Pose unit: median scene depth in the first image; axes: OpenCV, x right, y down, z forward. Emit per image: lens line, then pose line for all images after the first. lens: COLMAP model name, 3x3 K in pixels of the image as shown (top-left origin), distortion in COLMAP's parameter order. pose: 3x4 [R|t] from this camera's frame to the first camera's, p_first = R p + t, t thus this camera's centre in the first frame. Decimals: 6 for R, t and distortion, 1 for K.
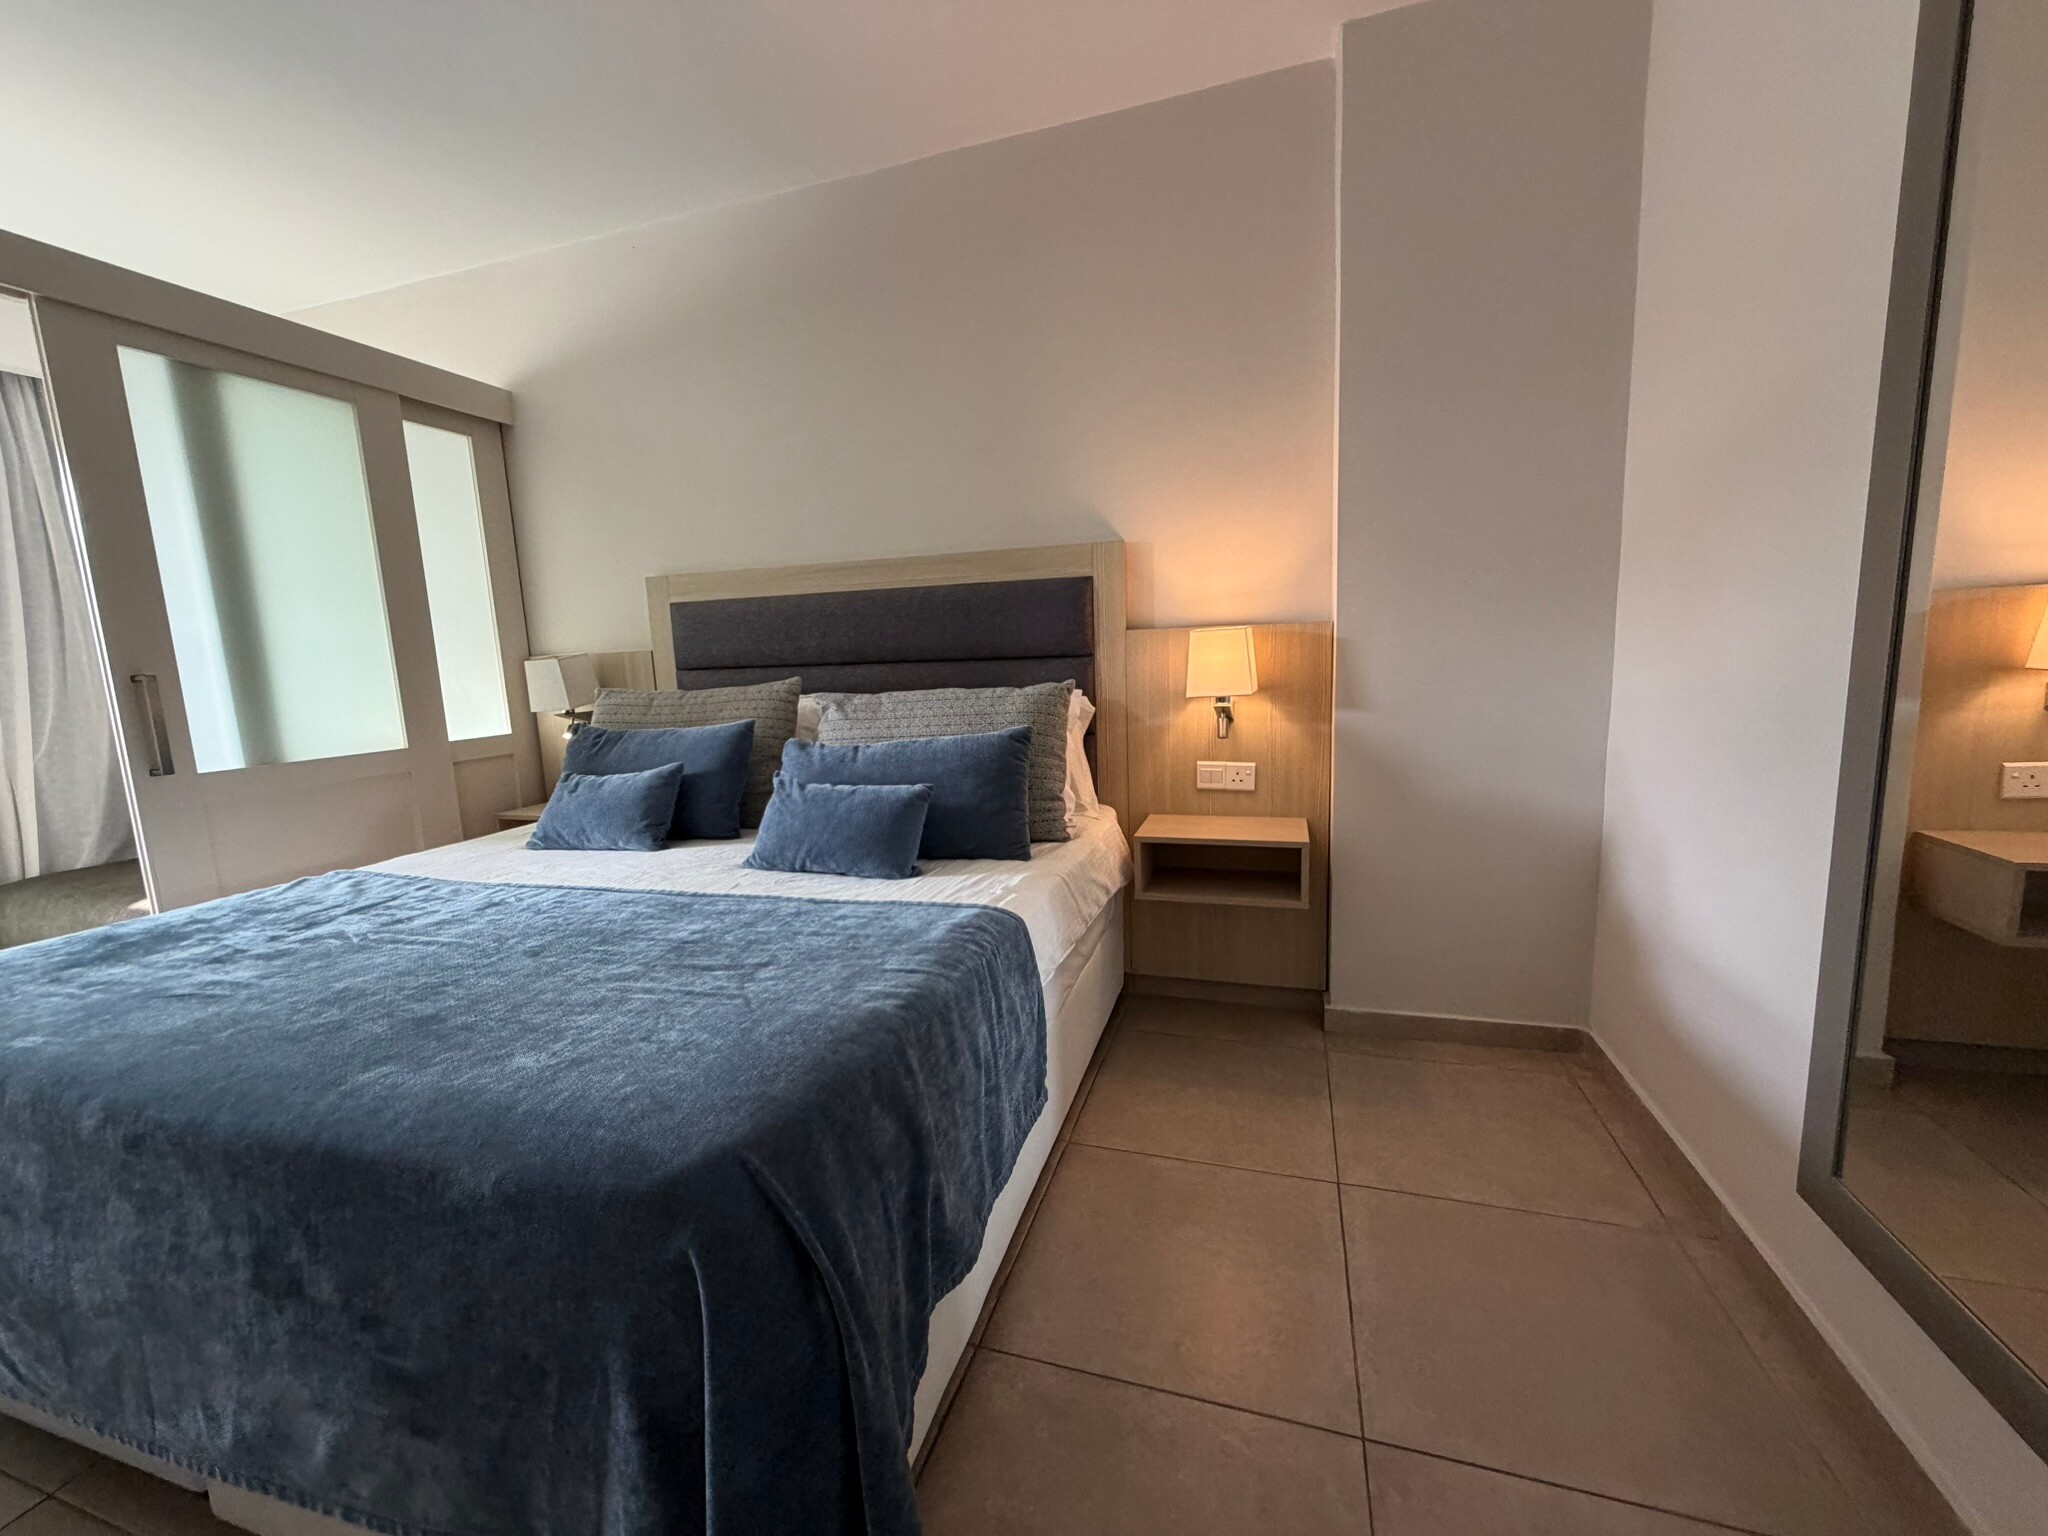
lens RADIAL K [[813.2, 0, 1012.3], [0, 813.2, 769.2], [0, 0, 1]] dist [0.001196, 0.000024]
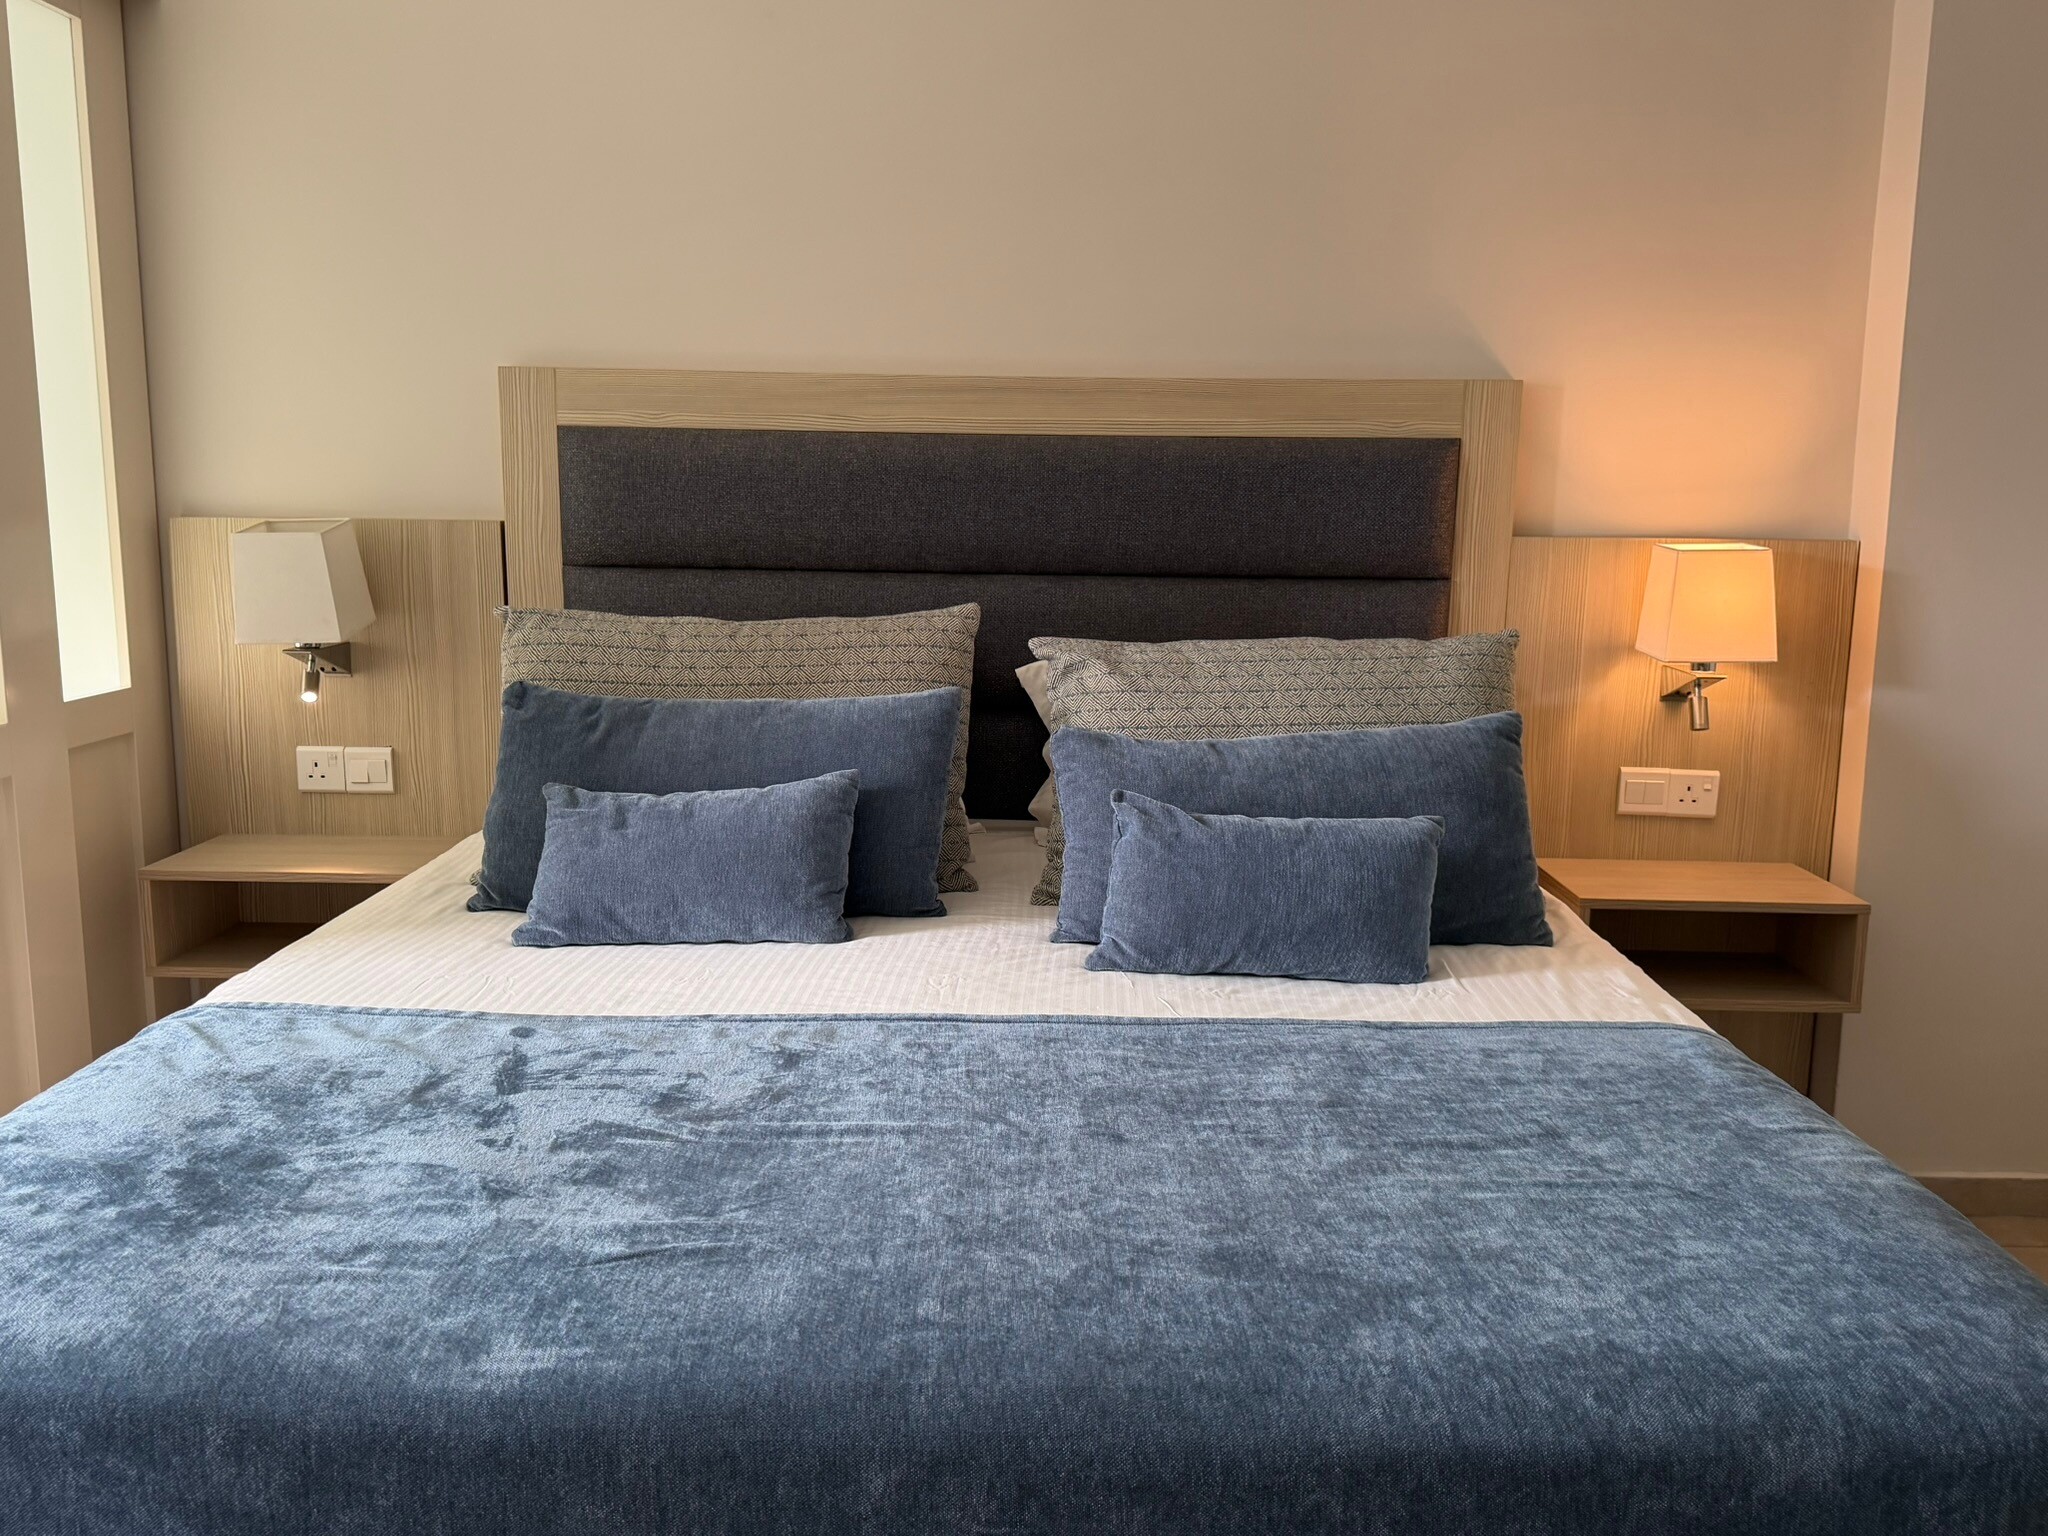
lens RADIAL K [[1660.3, 0, 999.9], [0, 1660.3, 760.2], [0, 0, 1]] dist [0.163698, -0.368281]
pose [[0.959217, 0.006351, 0.282600, -0.740551], [-0.009460, 0.999909, 0.009641, -0.030261], [-0.282513, -0.011921, 0.959189, -0.049818]]
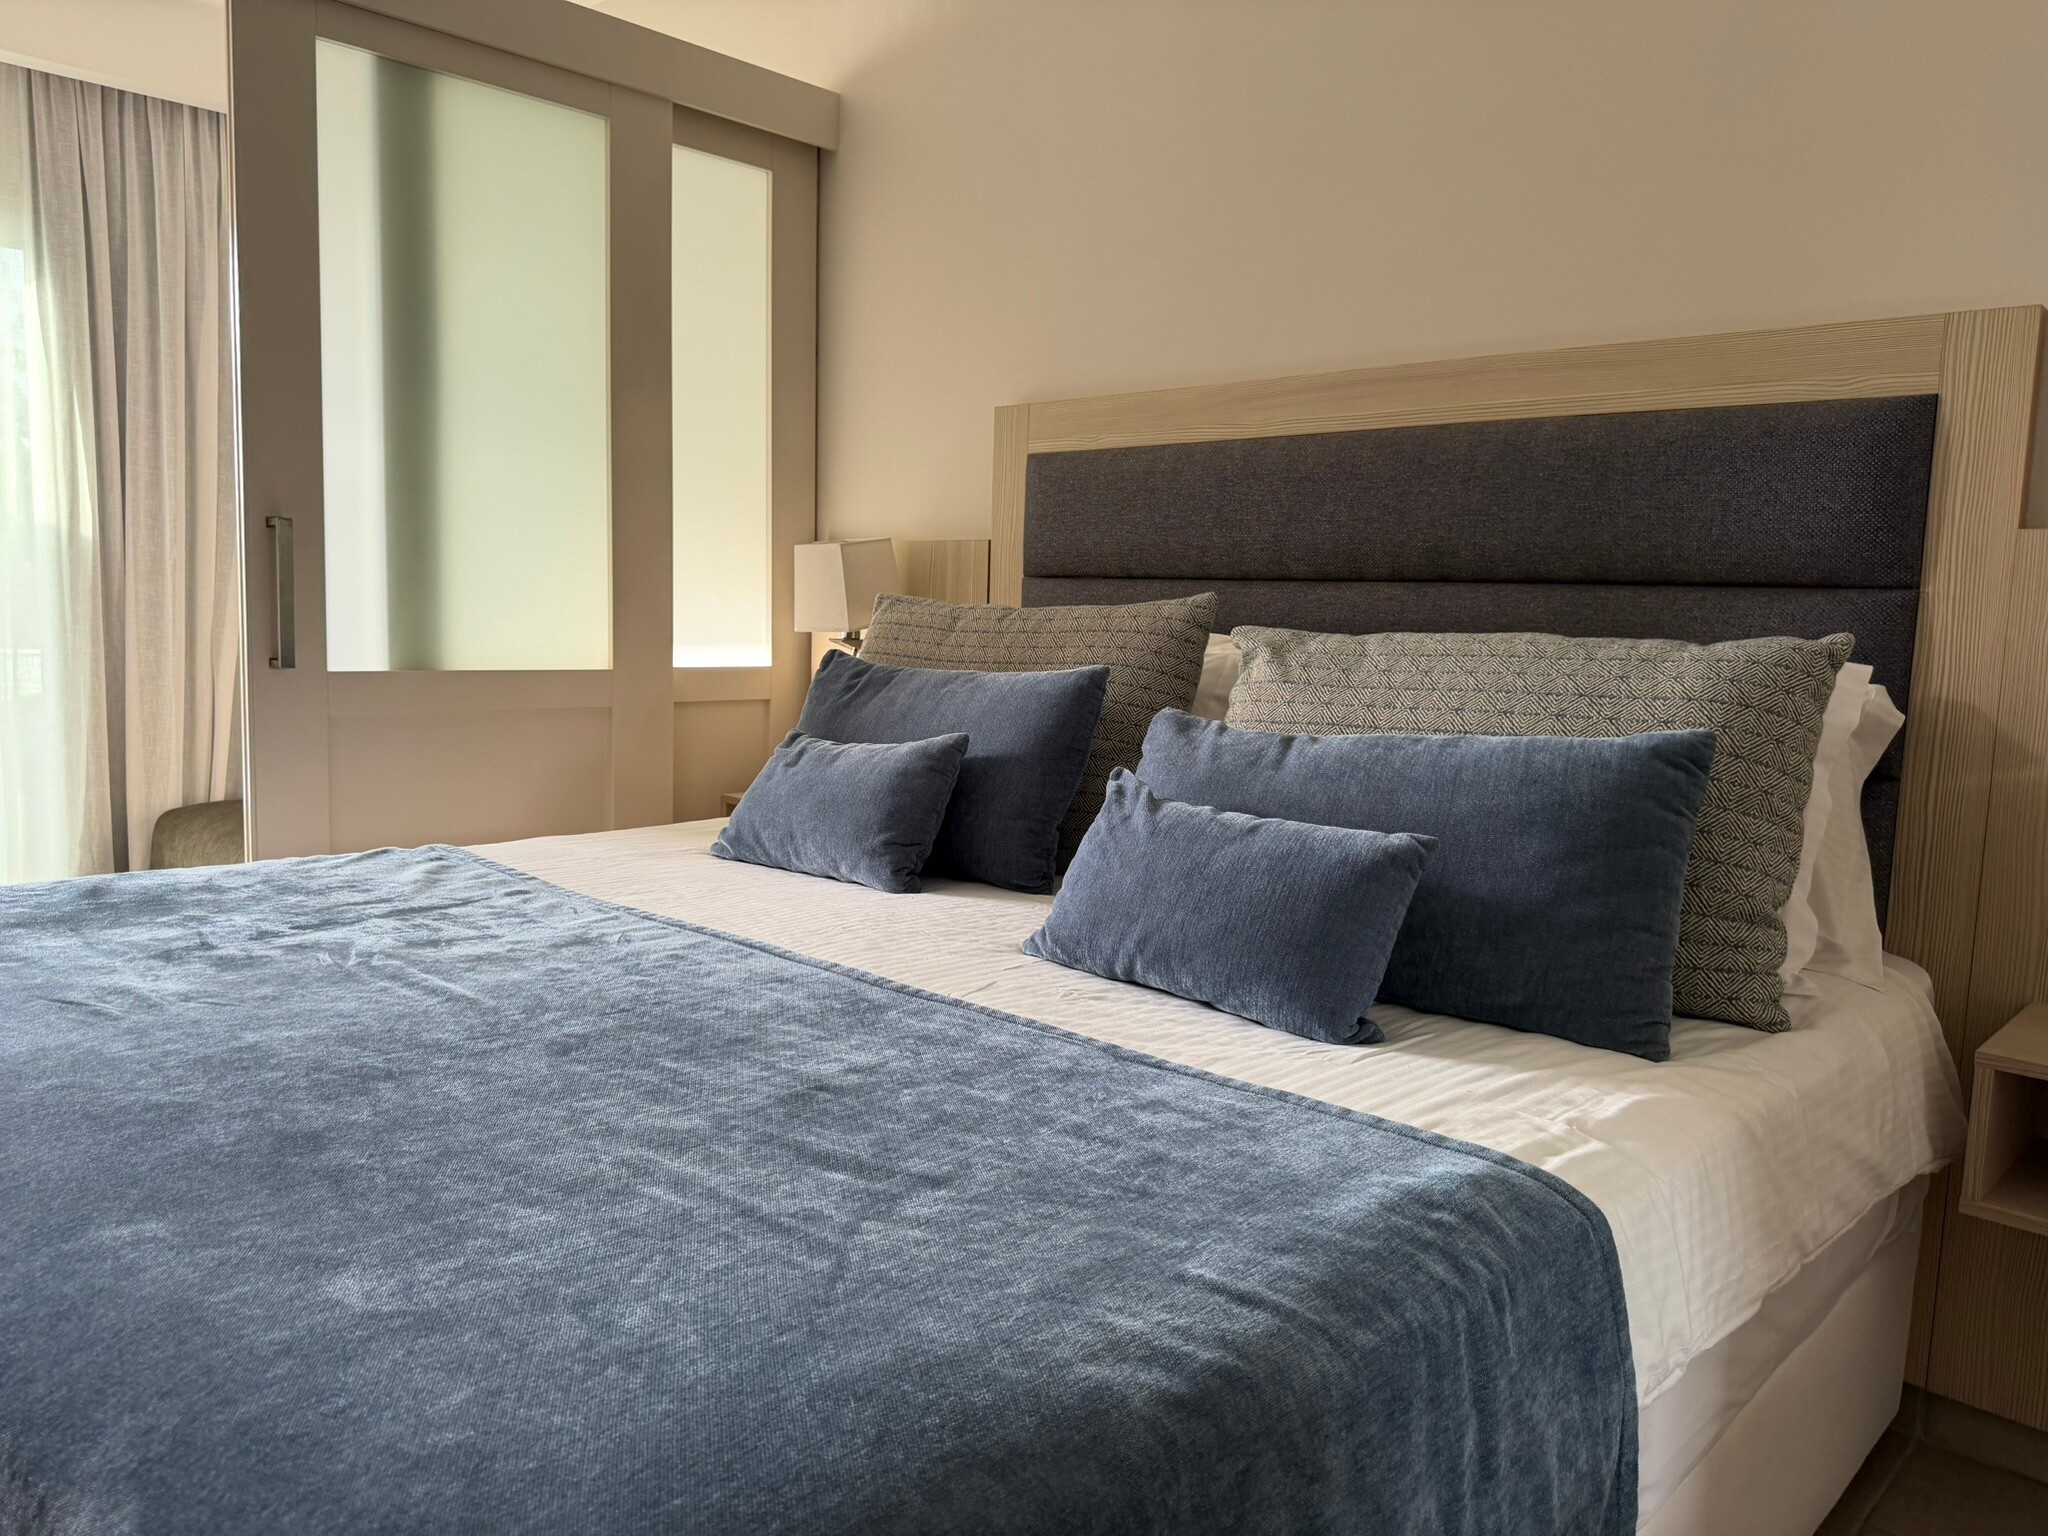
lens RADIAL K [[1429.2, 0, 1024.0], [0, 1429.2, 768.0], [0, 0, 1]] dist [0.102885, -0.164143]
pose [[0.895470, 0.118187, -0.429144, 0.030499], [-0.130504, 0.991448, 0.000731, 0.009913], [0.425560, 0.055350, 0.903236, 0.220861]]
